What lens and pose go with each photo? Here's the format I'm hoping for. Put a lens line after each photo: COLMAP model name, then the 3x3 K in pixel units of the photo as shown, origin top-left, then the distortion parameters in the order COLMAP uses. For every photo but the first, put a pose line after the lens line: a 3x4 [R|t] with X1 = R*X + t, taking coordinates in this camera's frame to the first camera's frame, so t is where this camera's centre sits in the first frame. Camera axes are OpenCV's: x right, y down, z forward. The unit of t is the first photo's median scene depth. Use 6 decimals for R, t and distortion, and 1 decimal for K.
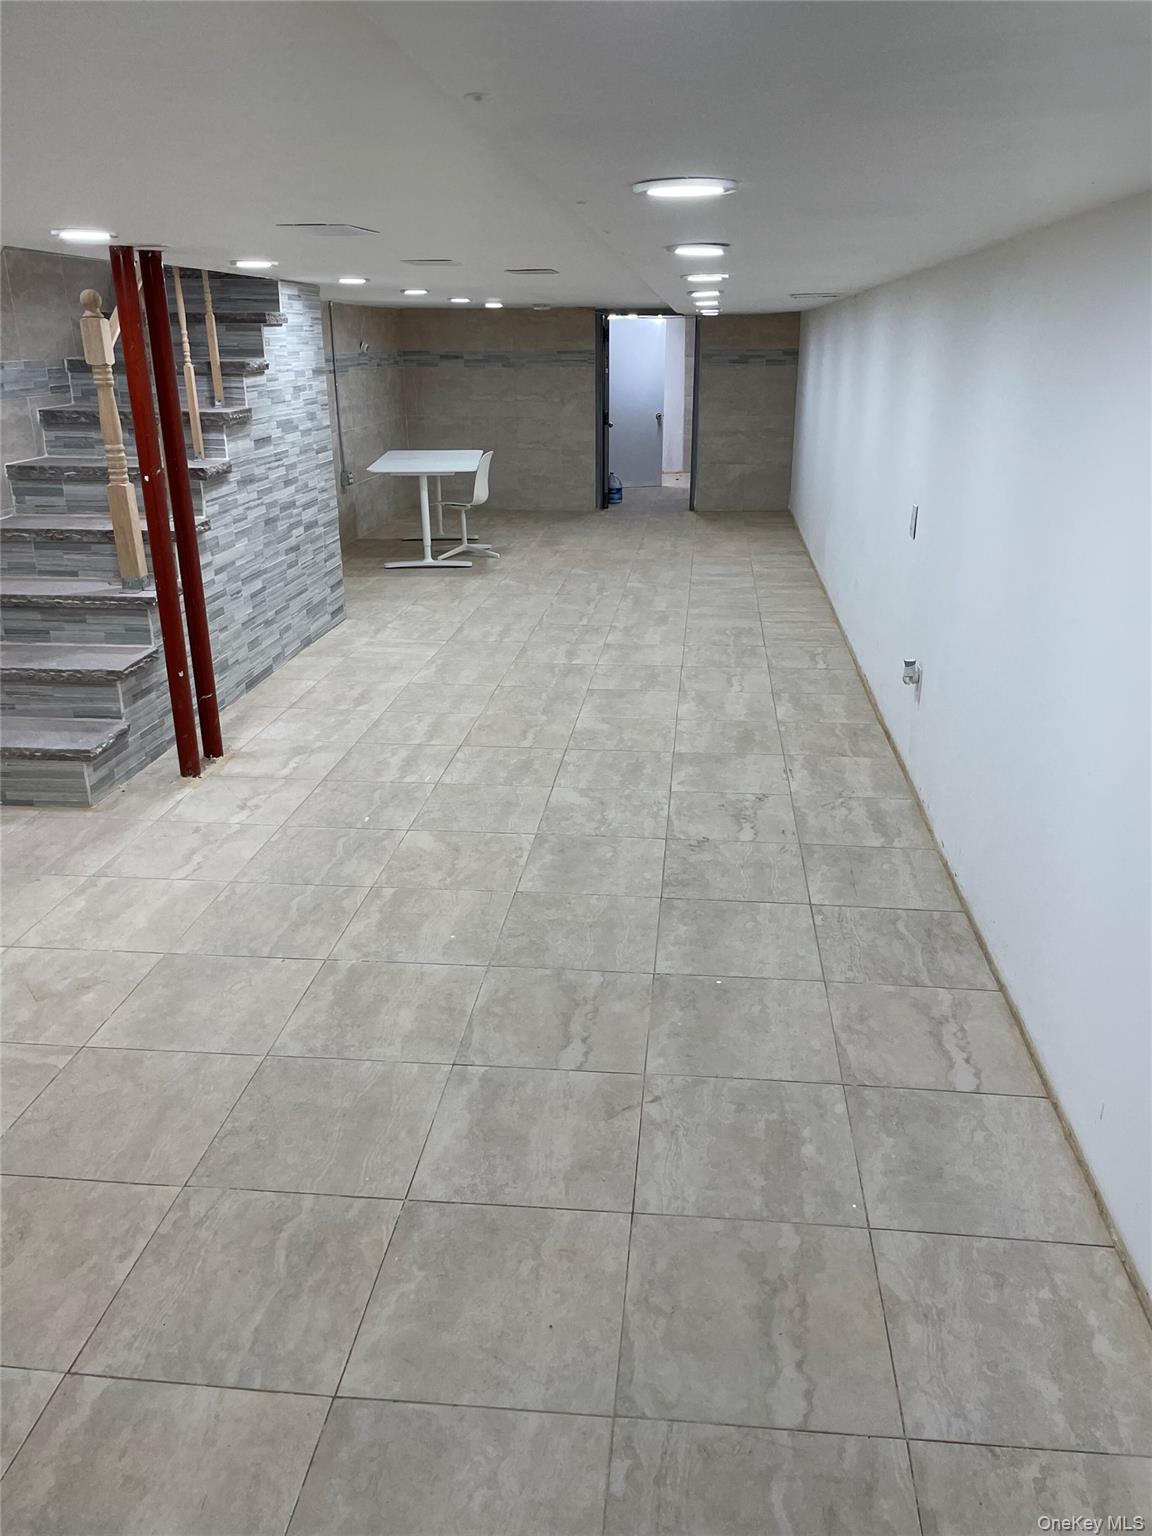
lens RADIAL K [[1157.8, 0, 587.4], [0, 1157.8, 759.7], [0, 0, 1]] dist [0.000464, -0.006869]
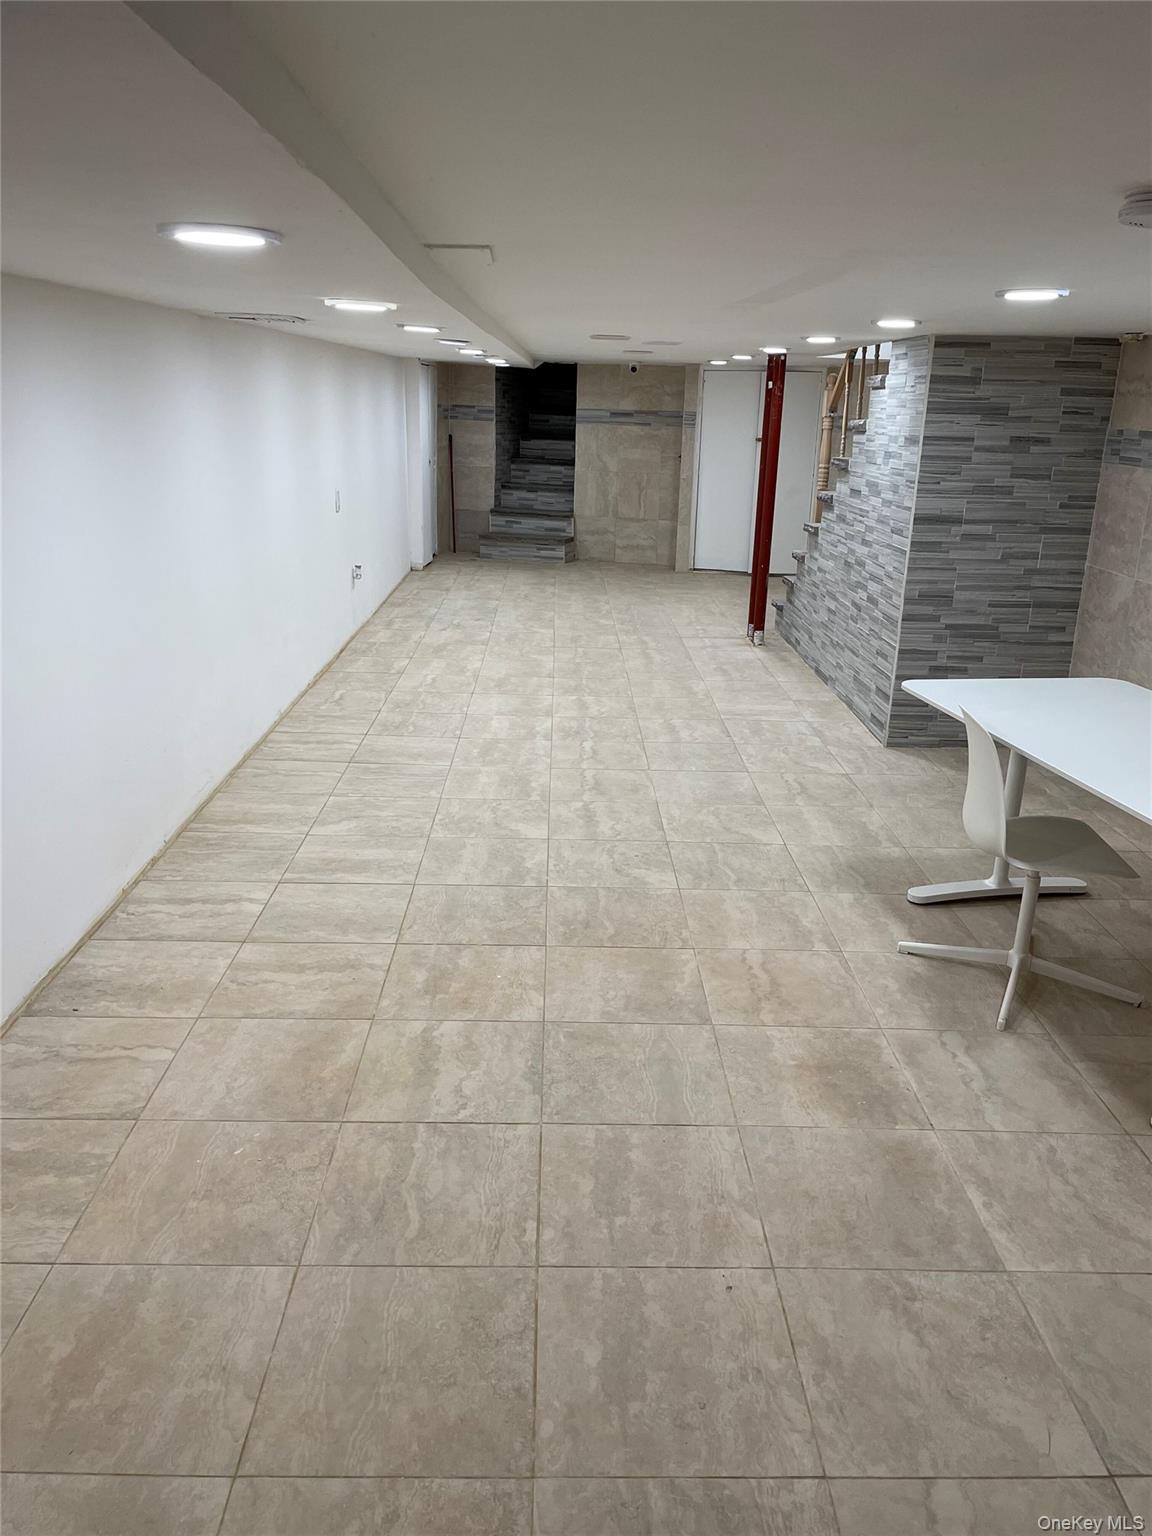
lens RADIAL K [[1157.8, 0, 582.6], [0, 1157.8, 778.6], [0, 0, 1]] dist [0.000464, -0.006869]
pose [[-0.992318, 0.009391, -0.123356, 0.111734], [-0.068376, 0.789345, 0.610131, -0.665876], [0.103100, 0.613879, -0.782639, 1.863017]]
